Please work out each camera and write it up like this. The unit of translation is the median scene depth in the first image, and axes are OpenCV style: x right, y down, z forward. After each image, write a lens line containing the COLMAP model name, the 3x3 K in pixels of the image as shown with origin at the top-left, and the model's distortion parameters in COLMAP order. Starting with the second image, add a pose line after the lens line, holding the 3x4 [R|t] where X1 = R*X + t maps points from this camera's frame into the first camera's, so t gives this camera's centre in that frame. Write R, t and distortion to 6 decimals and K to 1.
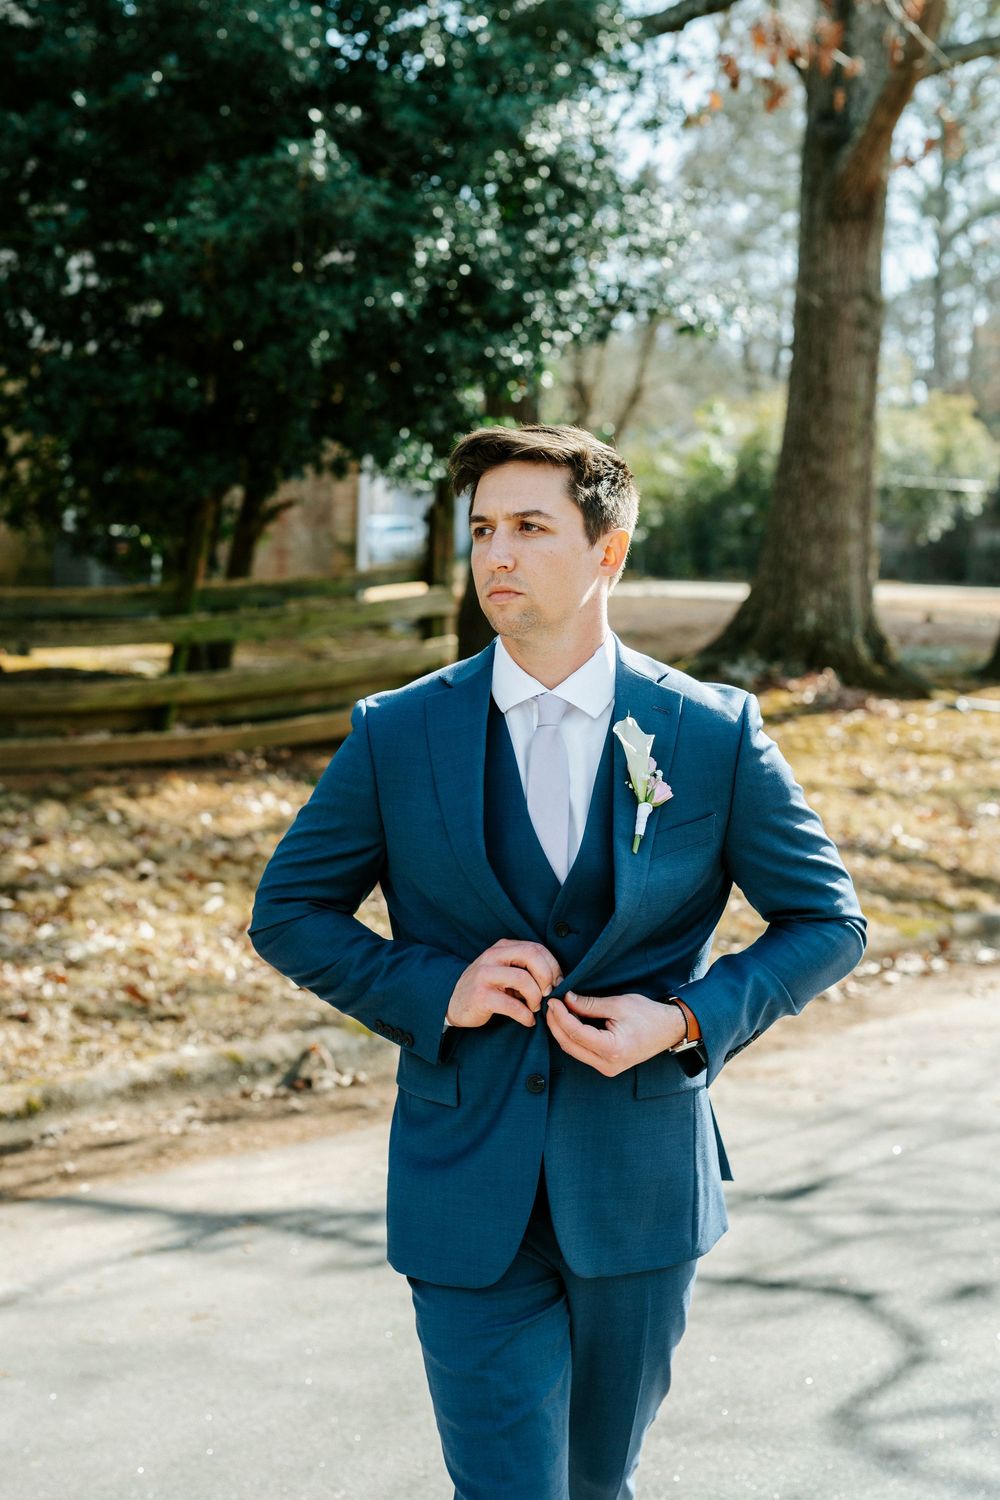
lens RADIAL K [[2206.0, 0, 504.3], [0, 2206.0, 724.5], [0, 0, 1]] dist [0.005650, 0.028945]
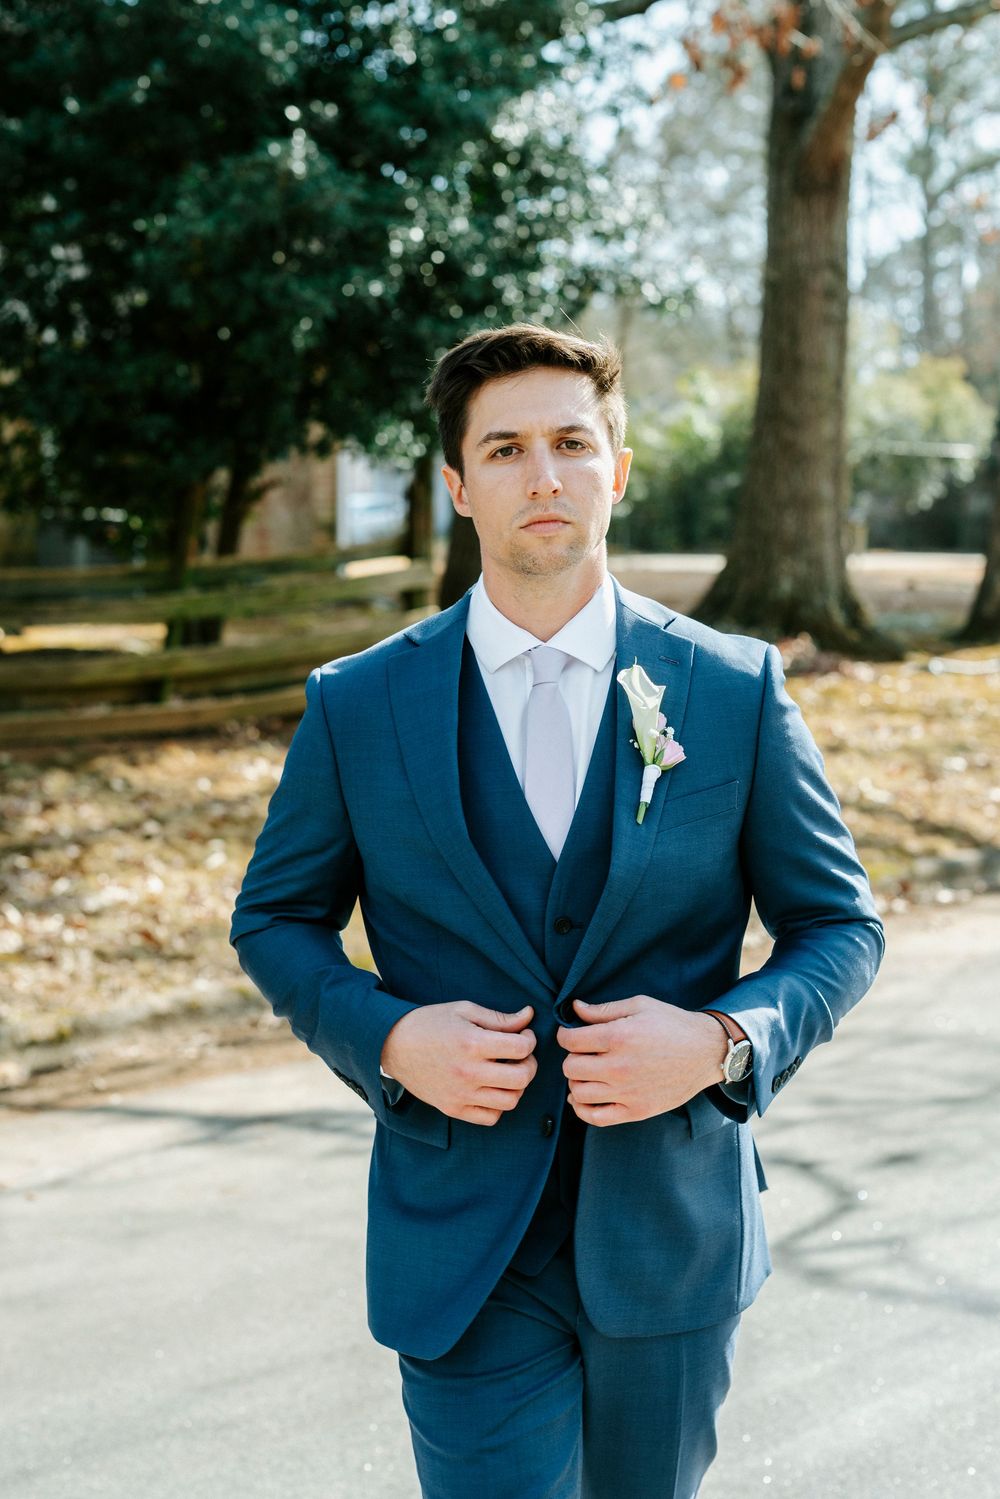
lens RADIAL K [[2485.1, 0, 500.0], [0, 2485.1, 749.5], [0, 0, 1]] dist [0.001365, 0.096319]
pose [[0.999761, -0.021798, 0.001610, 0.004426], [0.021785, 0.999730, 0.008118, 0.018695], [-0.001786, -0.008081, 0.999966, -0.178802]]
